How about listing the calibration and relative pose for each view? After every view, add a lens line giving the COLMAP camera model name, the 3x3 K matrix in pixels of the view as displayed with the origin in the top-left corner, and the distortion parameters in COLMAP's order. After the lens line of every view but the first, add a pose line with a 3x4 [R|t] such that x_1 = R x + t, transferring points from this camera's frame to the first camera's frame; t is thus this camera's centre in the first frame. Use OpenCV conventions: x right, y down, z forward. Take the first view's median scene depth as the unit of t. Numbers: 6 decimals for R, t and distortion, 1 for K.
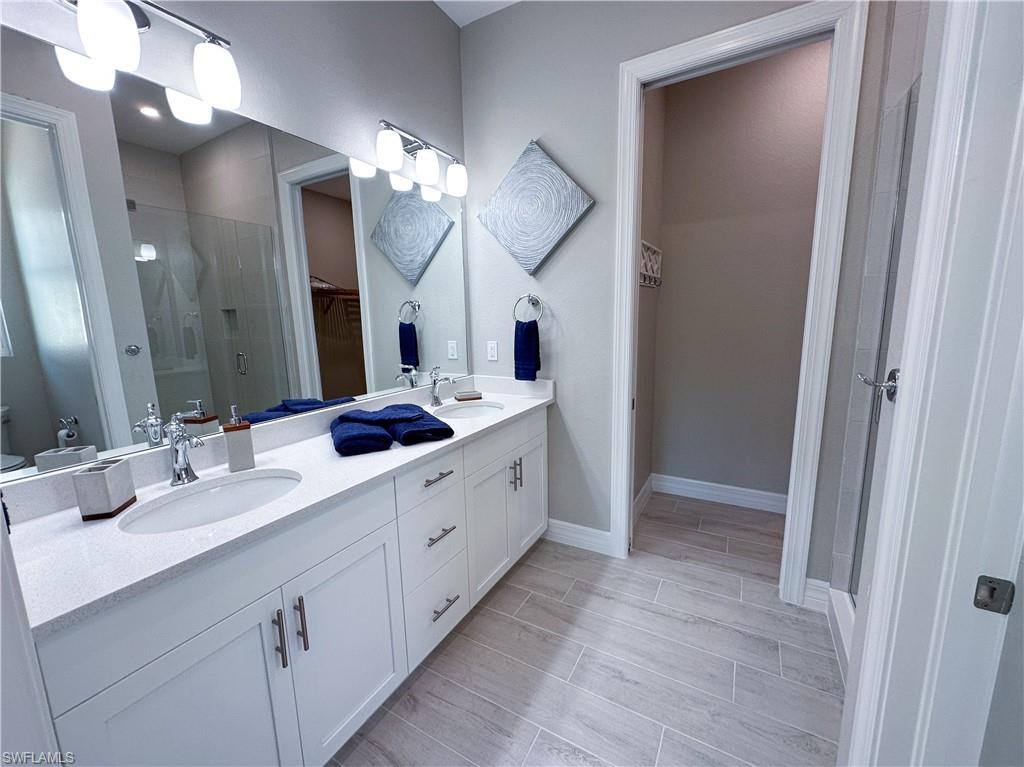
lens RADIAL K [[409.6, 0, 510.3], [0, 409.6, 381.2], [0, 0, 1]] dist [-0.001458, 0.000119]
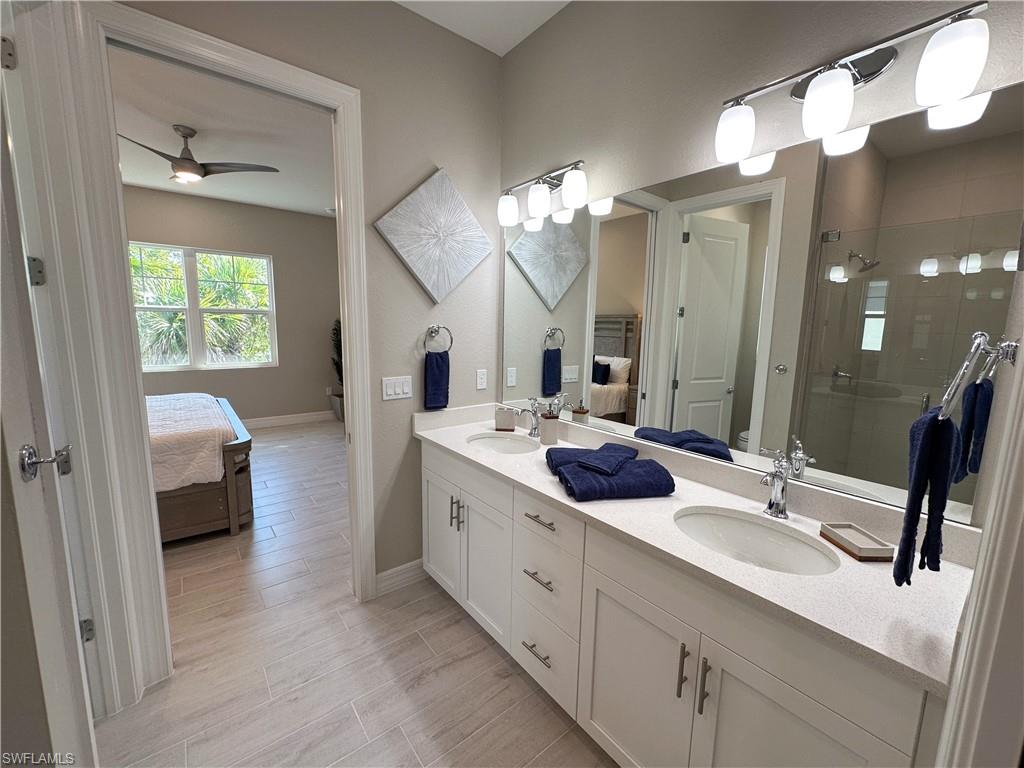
lens RADIAL K [[409.6, 0, 510.3], [0, 409.6, 381.7], [0, 0, 1]] dist [-0.001458, 0.000119]
pose [[-0.365588, 0.088065, -0.926601, 0.664853], [-0.200749, 0.964624, 0.170884, -0.207243], [0.908870, 0.248488, -0.334976, 1.154778]]
